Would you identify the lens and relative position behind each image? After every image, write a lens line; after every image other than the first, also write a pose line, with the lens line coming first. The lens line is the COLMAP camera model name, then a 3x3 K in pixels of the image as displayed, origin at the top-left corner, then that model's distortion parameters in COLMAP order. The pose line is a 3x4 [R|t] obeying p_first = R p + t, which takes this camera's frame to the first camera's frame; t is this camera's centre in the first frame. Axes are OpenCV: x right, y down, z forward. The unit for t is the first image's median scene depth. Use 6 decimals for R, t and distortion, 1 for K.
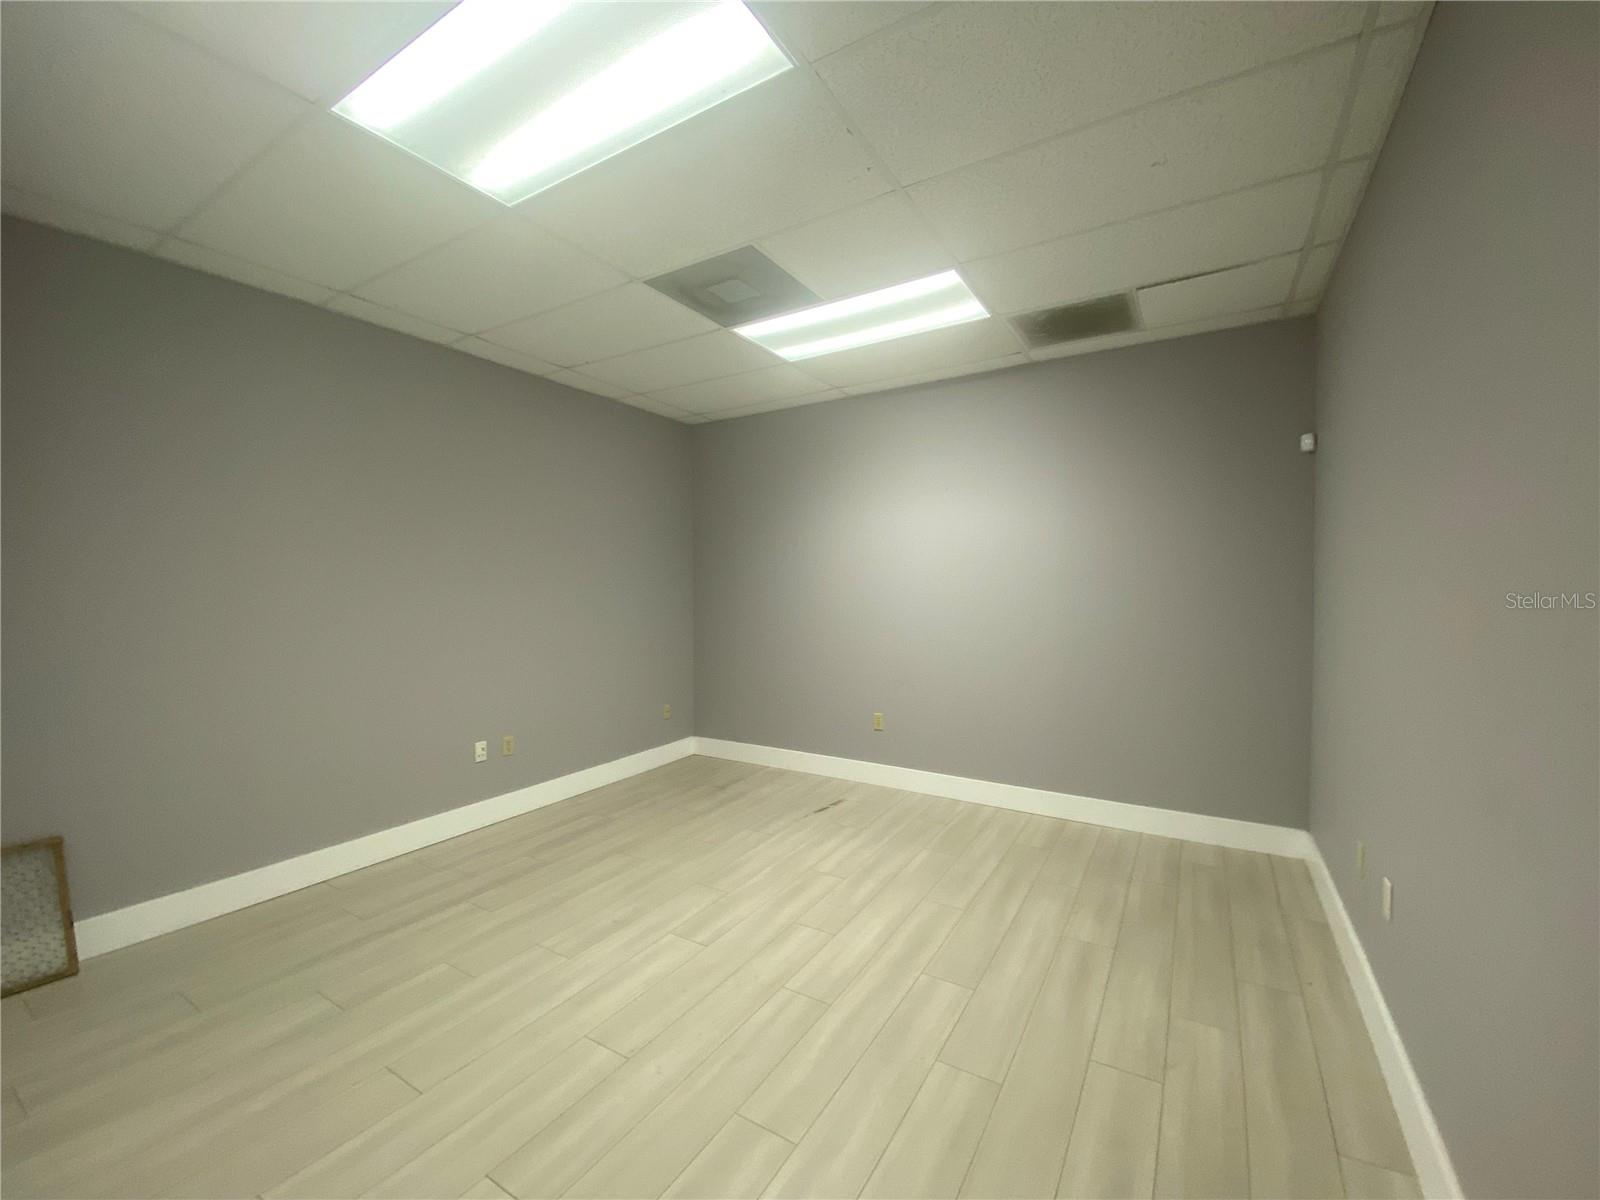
lens RADIAL K [[653.4, 0, 793.3], [0, 653.4, 597.5], [0, 0, 1]] dist [0.026855, -0.022199]
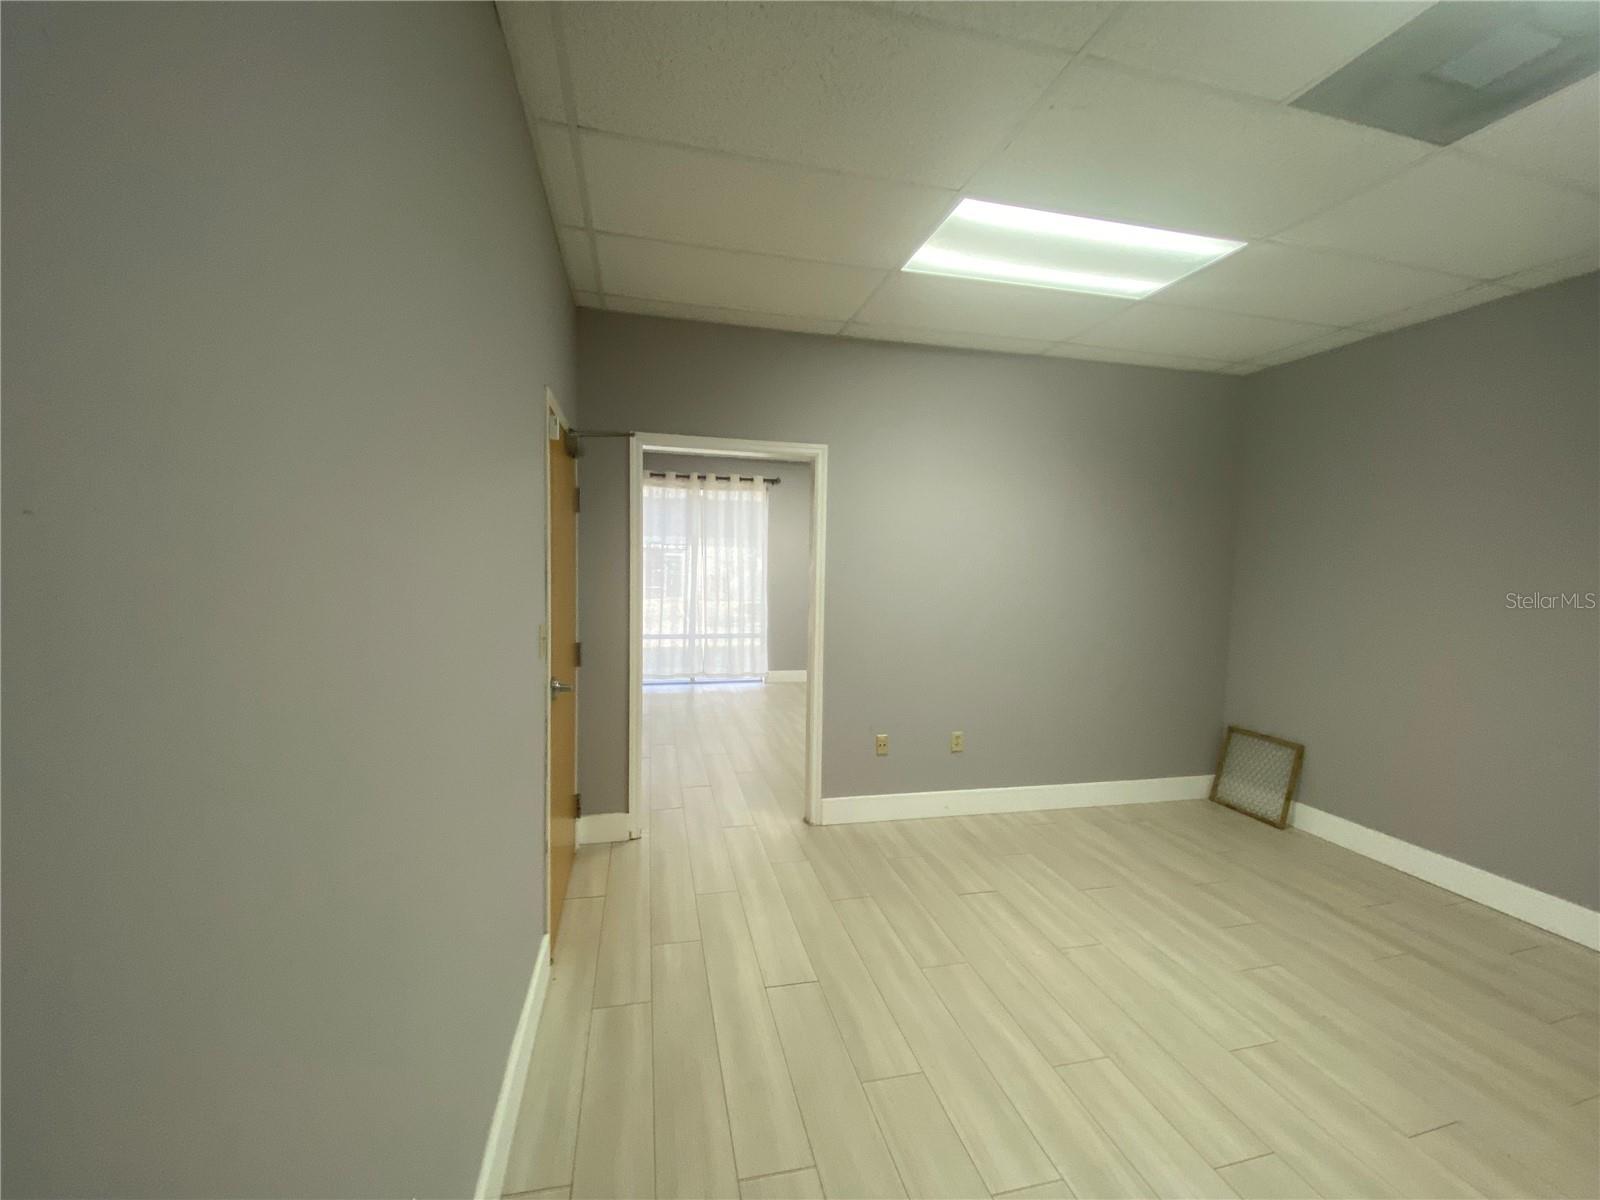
lens RADIAL K [[657.3, 0, 800.0], [0, 657.3, 593.7], [0, 0, 1]] dist [0.041397, -0.032436]
pose [[-0.702949, 0.026395, -0.710750, 0.676893], [-0.031780, 0.997147, 0.068462, -0.052866], [0.710530, 0.070713, -0.700105, 0.988237]]
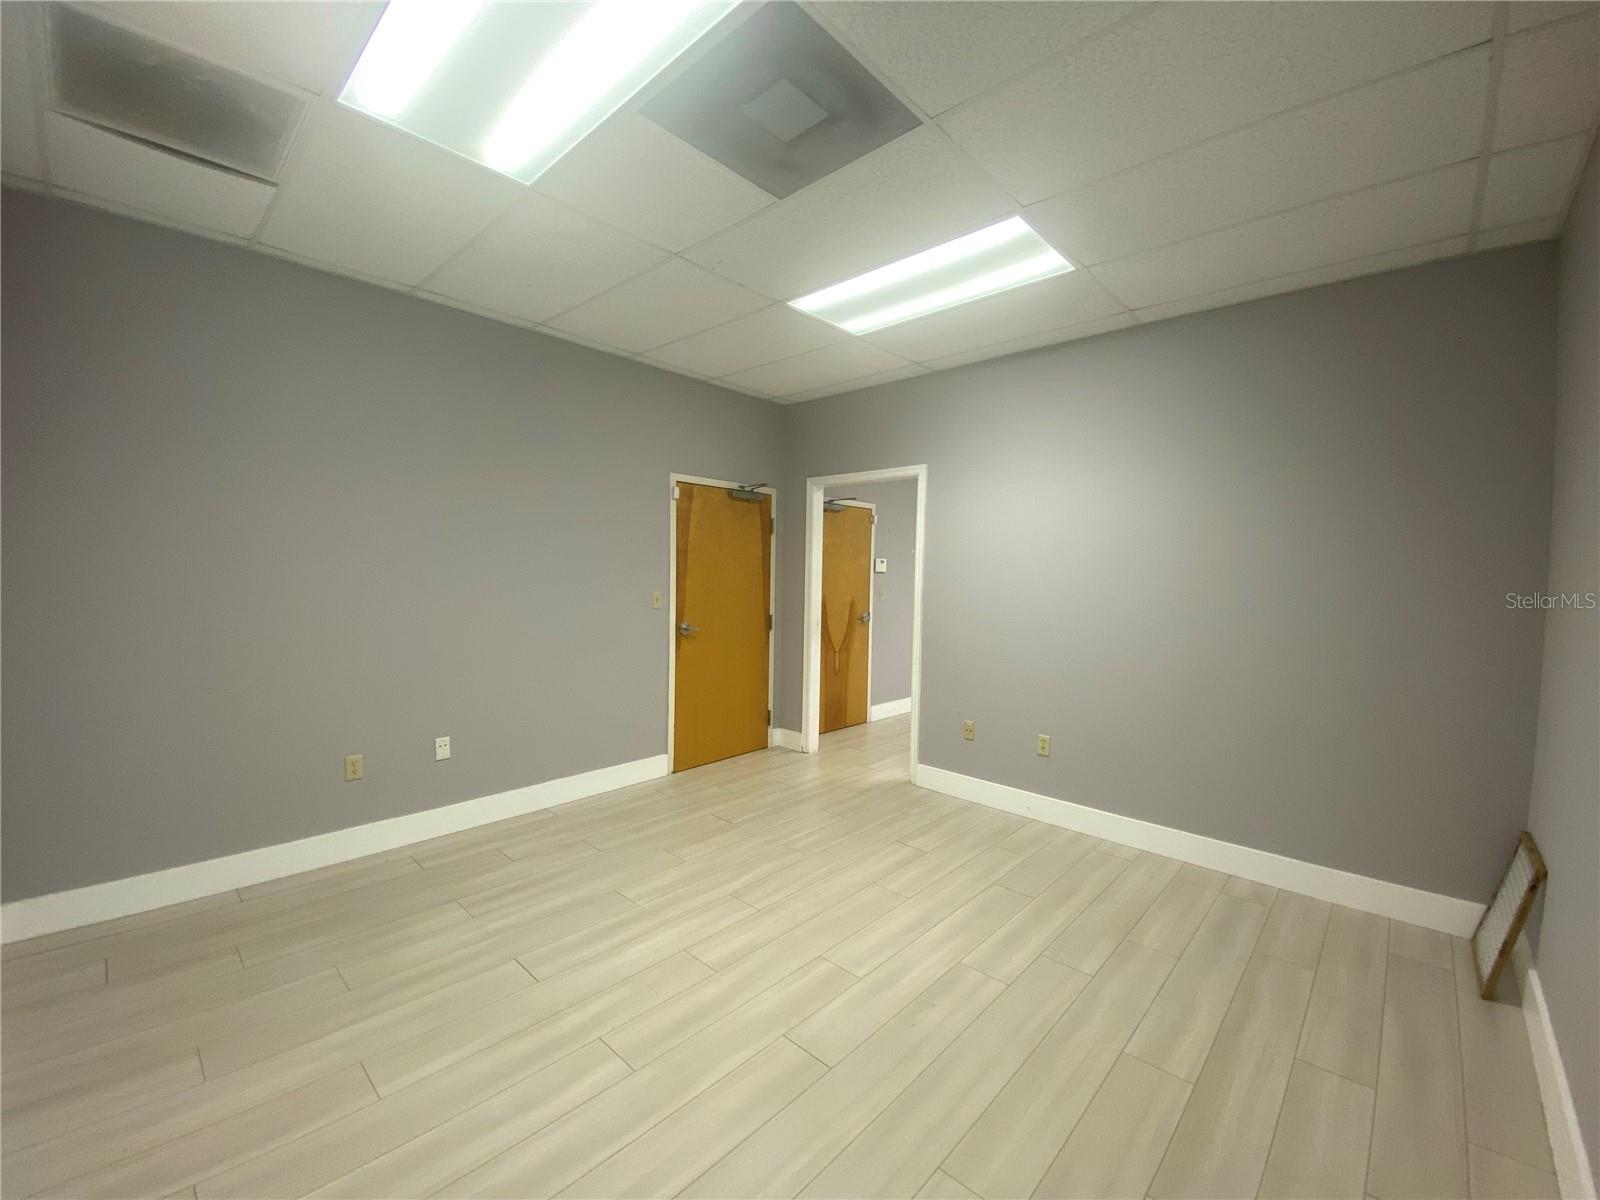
lens RADIAL K [[653.4, 0, 793.3], [0, 653.4, 597.5], [0, 0, 1]] dist [0.026855, -0.022199]
pose [[-0.979559, -0.021902, 0.199960, -0.233916], [-0.009942, 0.998111, 0.060621, -0.037916], [-0.200910, 0.057394, -0.977927, 1.633751]]
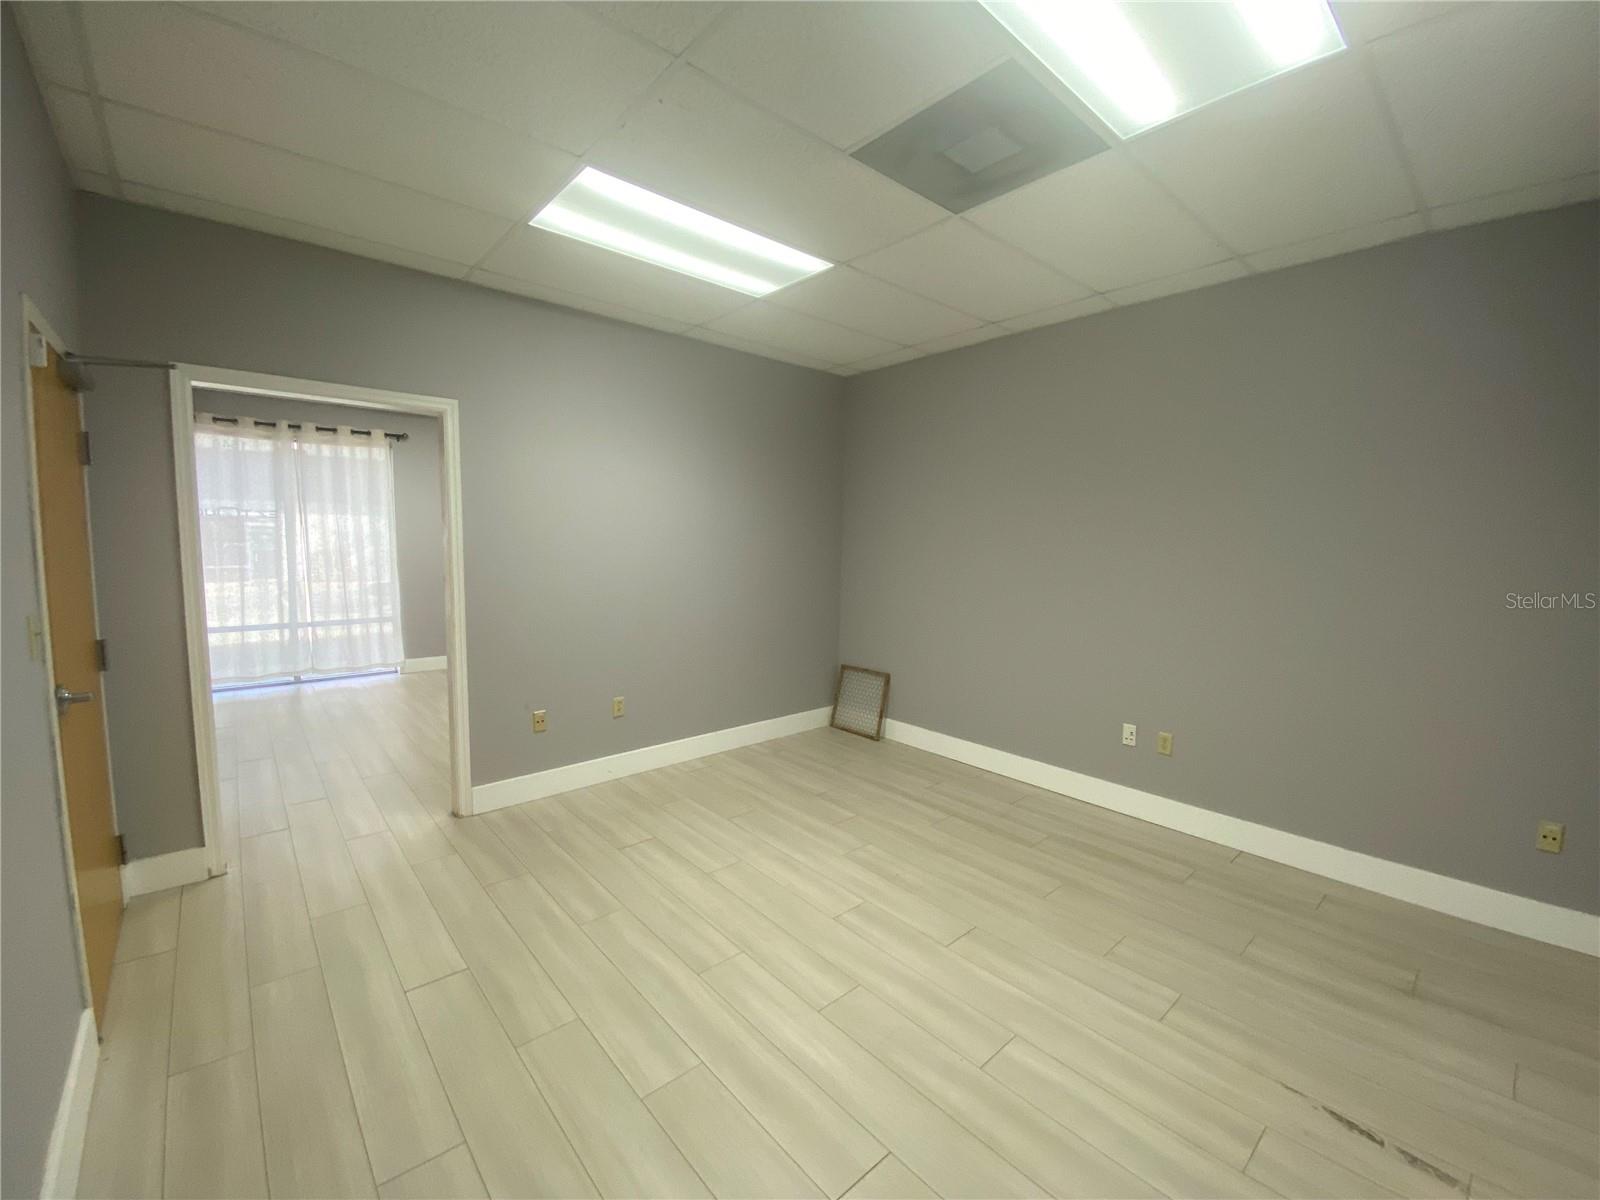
lens RADIAL K [[657.3, 0, 800.0], [0, 657.3, 593.7], [0, 0, 1]] dist [0.041397, -0.032436]
pose [[-0.286488, 0.082632, -0.954514, 0.691594], [-0.033823, 0.994780, 0.096270, -0.050901], [0.957487, 0.059865, -0.282197, 1.033745]]
